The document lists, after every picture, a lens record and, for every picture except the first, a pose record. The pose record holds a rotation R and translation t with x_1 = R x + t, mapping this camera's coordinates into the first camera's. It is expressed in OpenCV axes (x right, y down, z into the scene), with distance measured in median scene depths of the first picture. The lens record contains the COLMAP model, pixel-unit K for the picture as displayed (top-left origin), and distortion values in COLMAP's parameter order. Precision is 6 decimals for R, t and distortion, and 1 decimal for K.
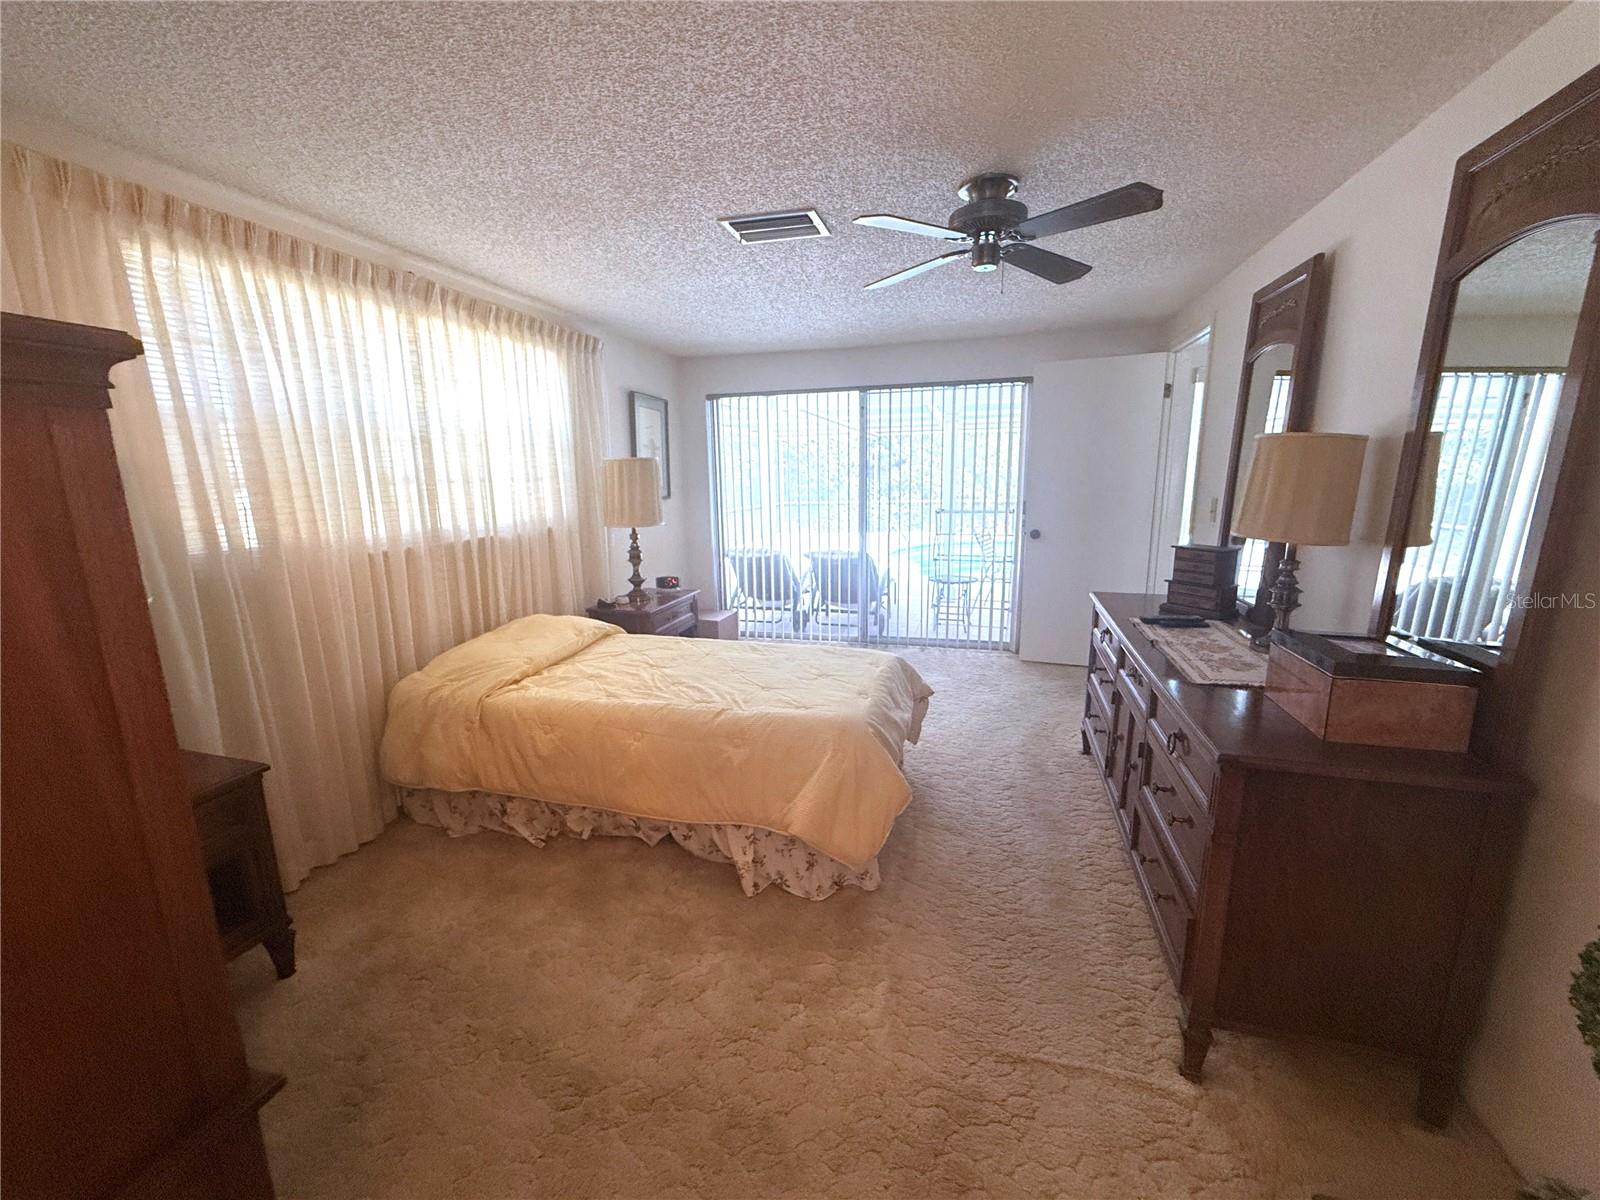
lens RADIAL K [[645.5, 0, 804.7], [0, 645.5, 615.2], [0, 0, 1]] dist [-0.043443, 0.026032]
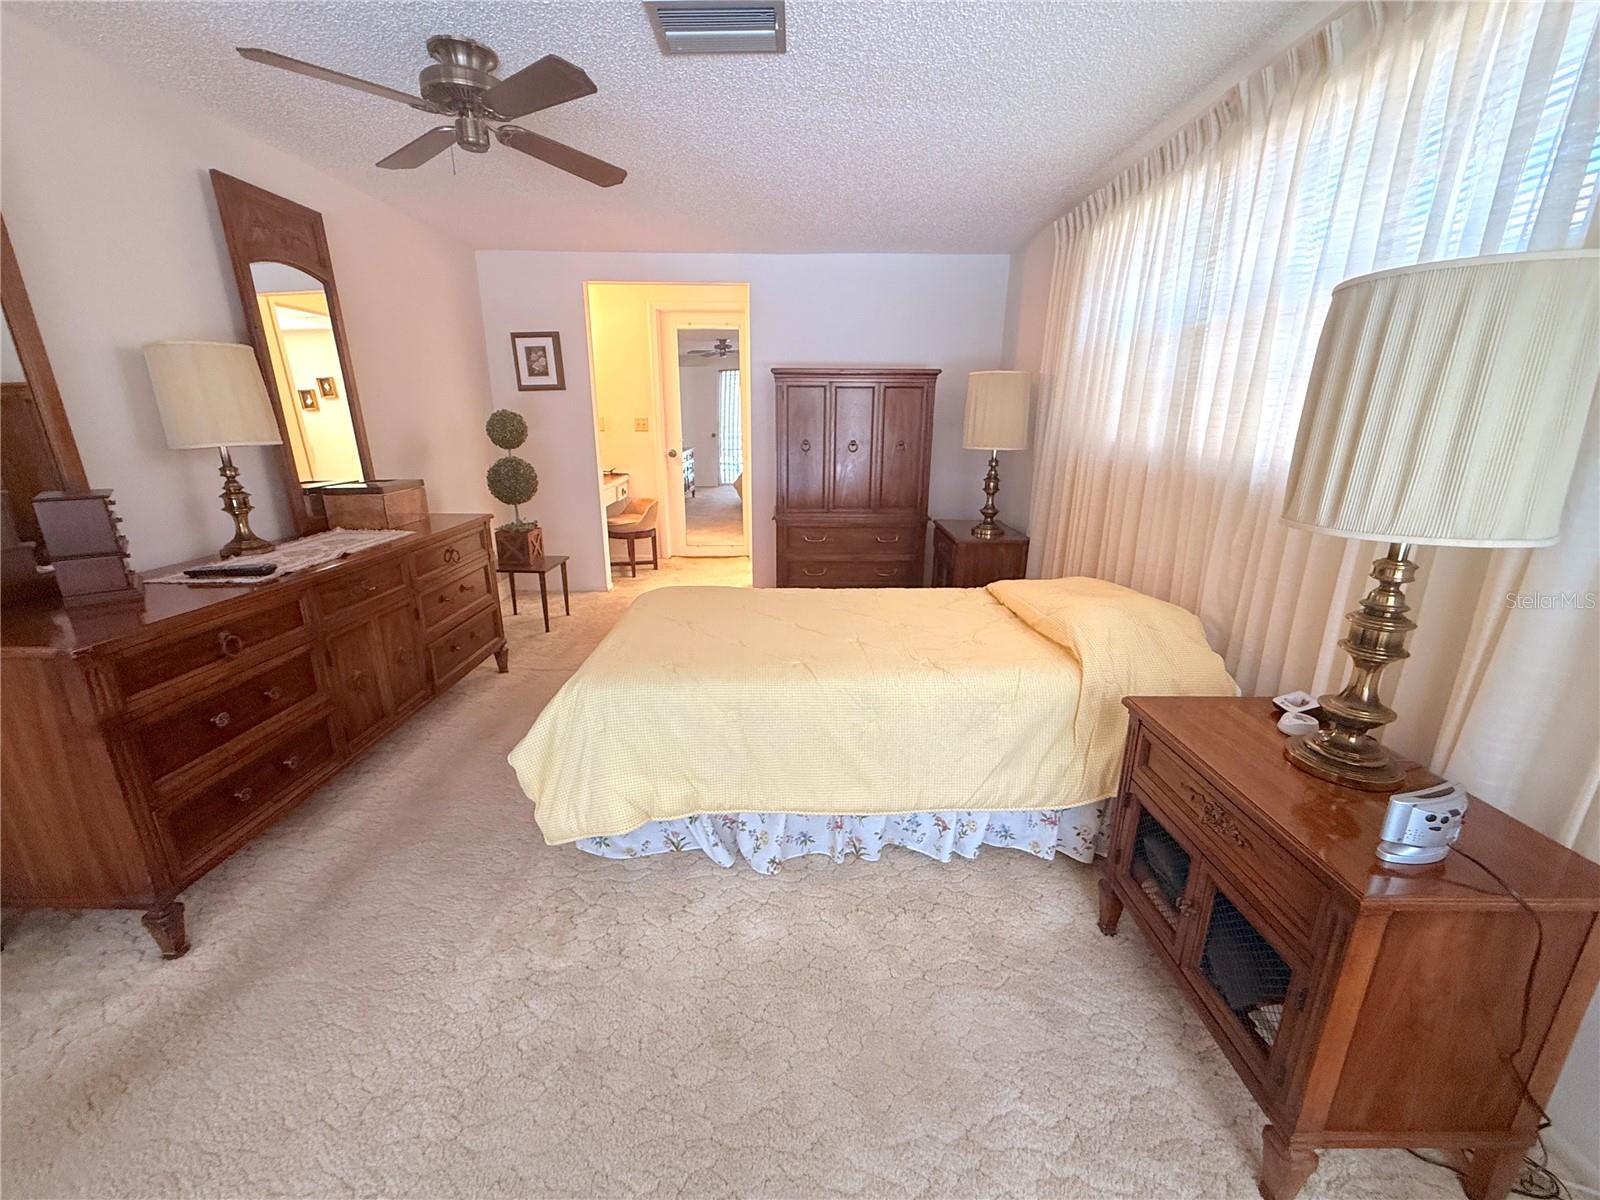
lens RADIAL K [[639.4, 0, 797.8], [0, 639.4, 601.4], [0, 0, 1]] dist [0.000472, -0.000369]
pose [[-0.957665, 0.091510, -0.272954, 0.104407], [-0.047944, 0.884197, 0.464647, -0.315998], [0.283864, 0.458062, -0.842377, 1.635459]]
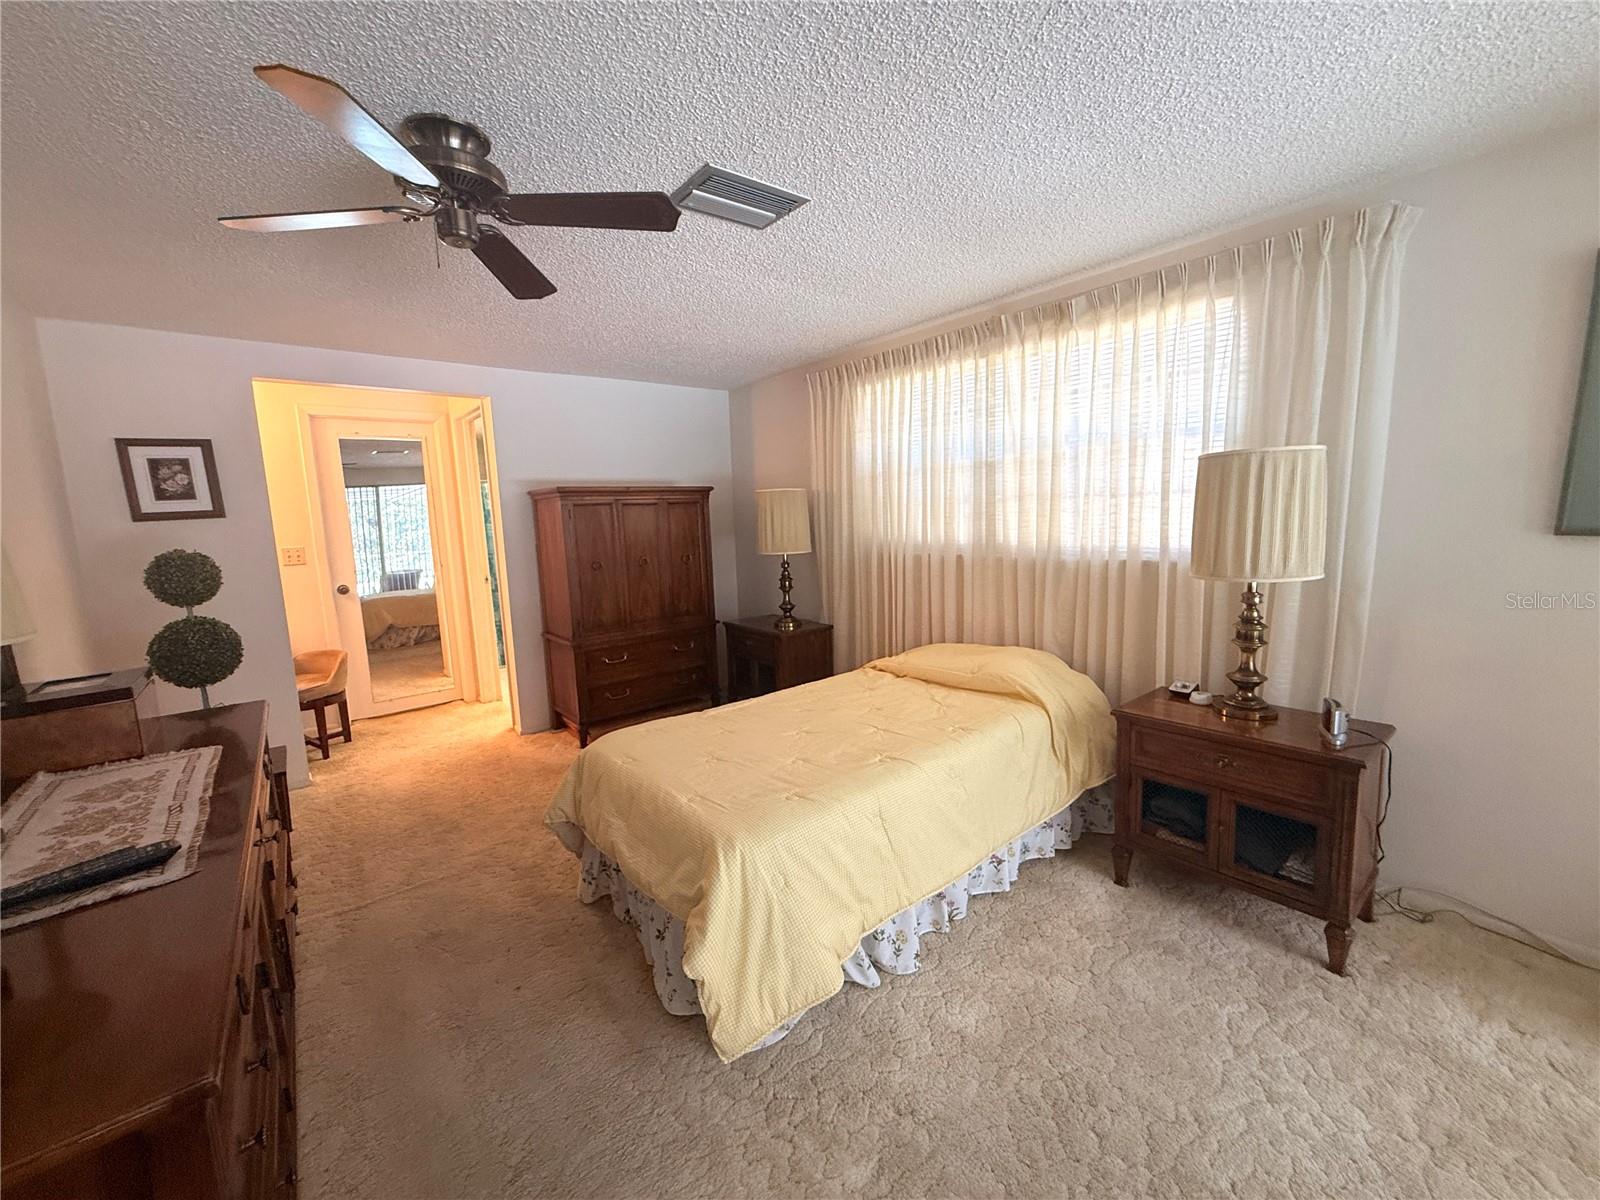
lens RADIAL K [[639.4, 0, 797.8], [0, 639.4, 601.4], [0, 0, 1]] dist [0.000472, -0.000369]
pose [[-0.562744, 0.149521, -0.812996, 0.541940], [-0.121935, 0.957732, 0.260541, -0.290792], [0.817589, 0.245751, -0.520726, 1.350565]]
